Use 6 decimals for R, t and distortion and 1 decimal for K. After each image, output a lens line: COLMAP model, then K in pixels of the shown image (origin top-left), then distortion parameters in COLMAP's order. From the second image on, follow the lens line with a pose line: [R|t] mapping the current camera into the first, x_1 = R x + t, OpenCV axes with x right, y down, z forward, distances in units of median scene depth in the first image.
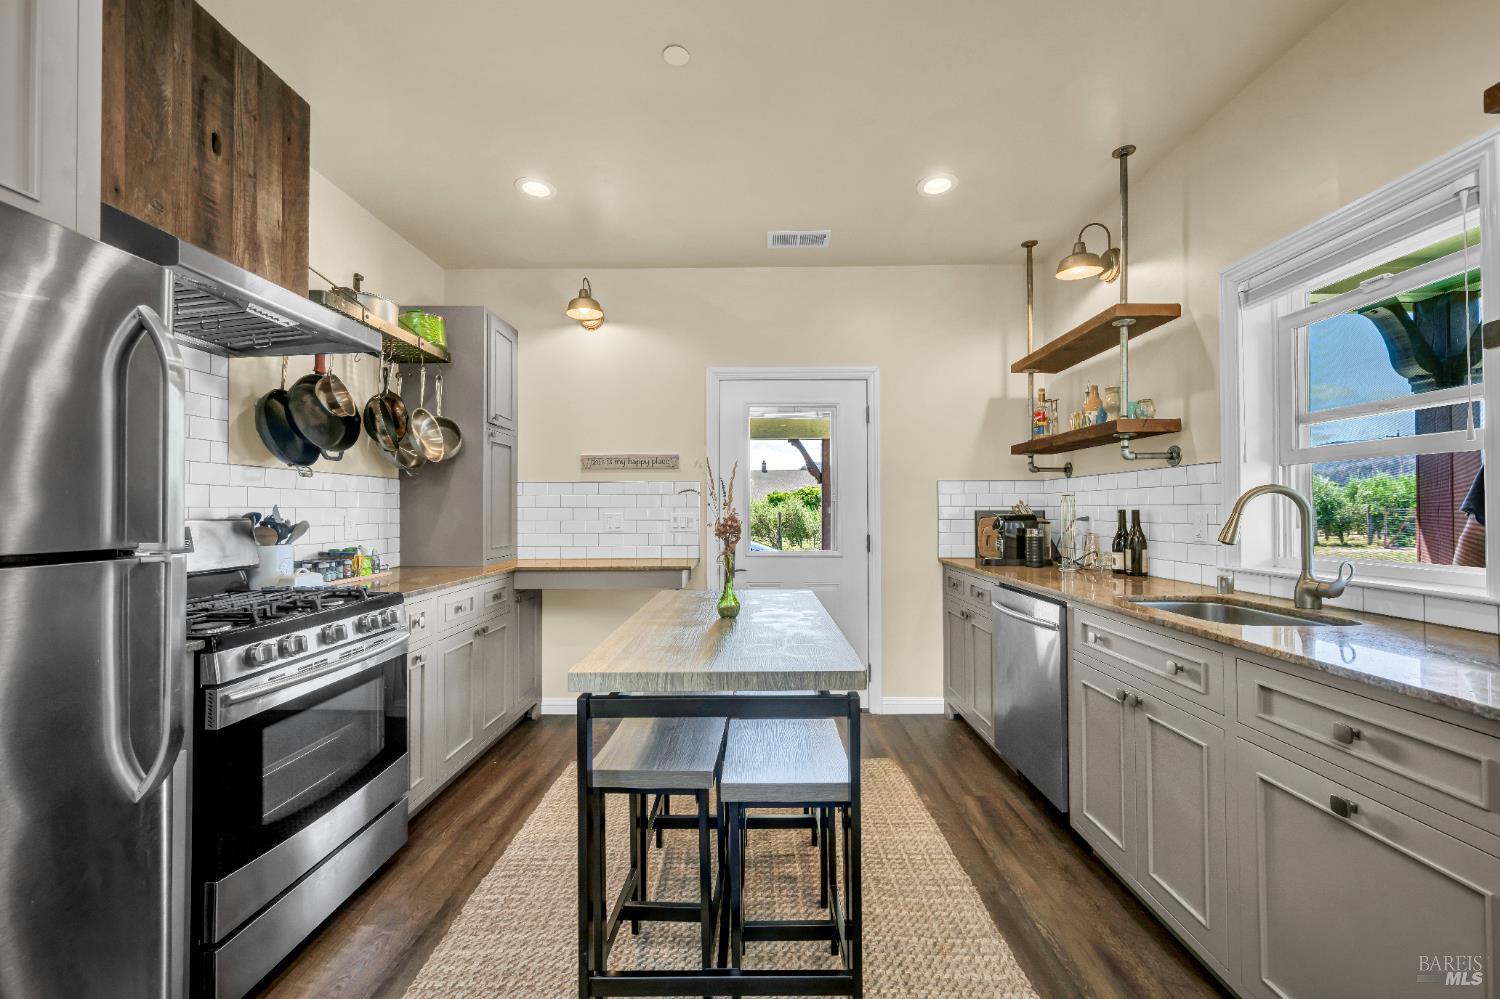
lens RADIAL K [[597.8, 0, 751.9], [0, 597.8, 504.4], [0, 0, 1]] dist [-0.000737, -0.000104]
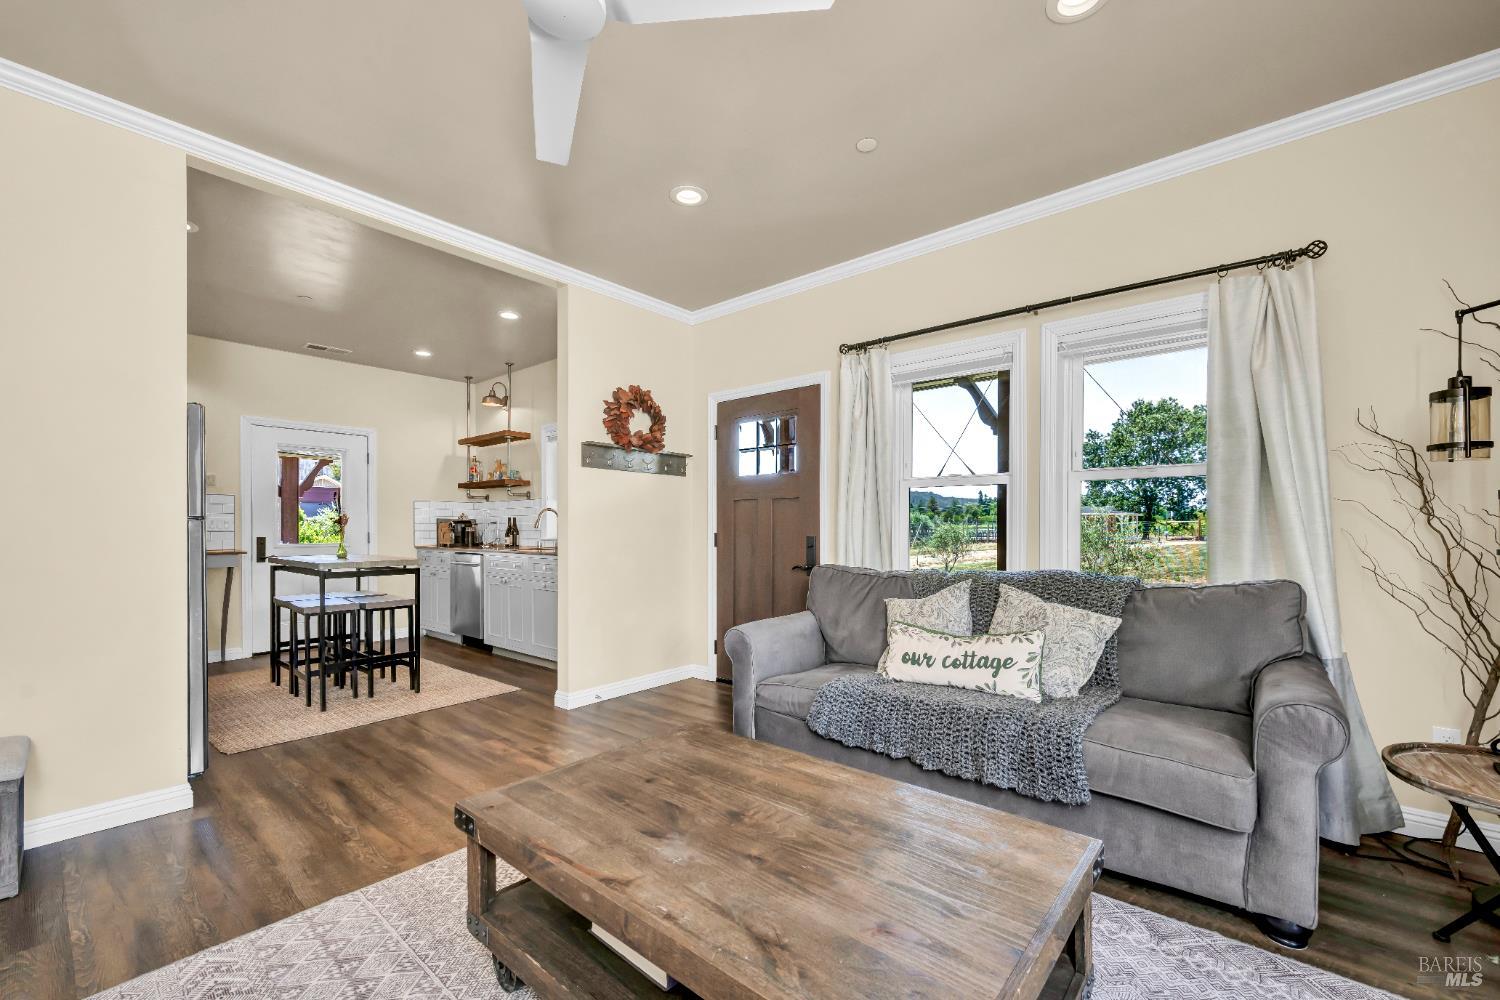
lens RADIAL K [[611.1, 0, 751.3], [0, 611.1, 521.2], [0, 0, 1]] dist [-0.001472, -0.000497]
pose [[0.637204, 0.008119, 0.770653, -0.626852], [-0.008392, 0.999958, -0.003596, 0.024690], [-0.770650, -0.004177, 0.637245, -1.281492]]
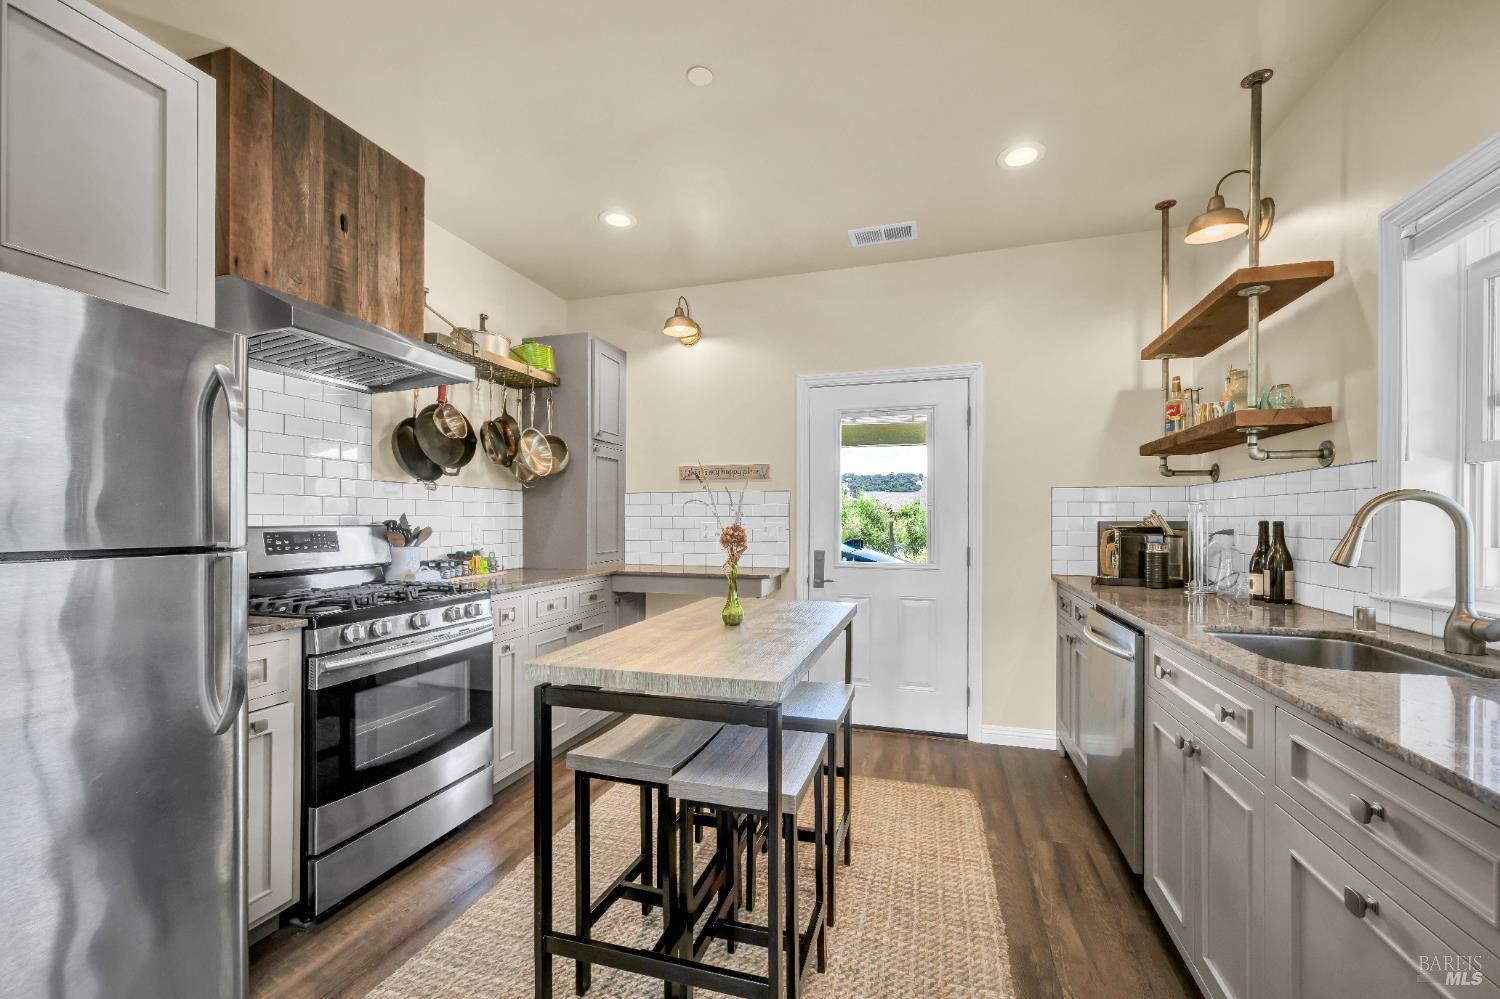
lens RADIAL K [[611.1, 0, 751.3], [0, 611.1, 520.7], [0, 0, 1]] dist [-0.001472, -0.000497]
pose [[0.959627, 0.005026, -0.281230, 0.206042], [-0.001735, 0.999927, 0.011949, -0.000604], [0.281270, -0.010978, 0.959566, 0.008719]]
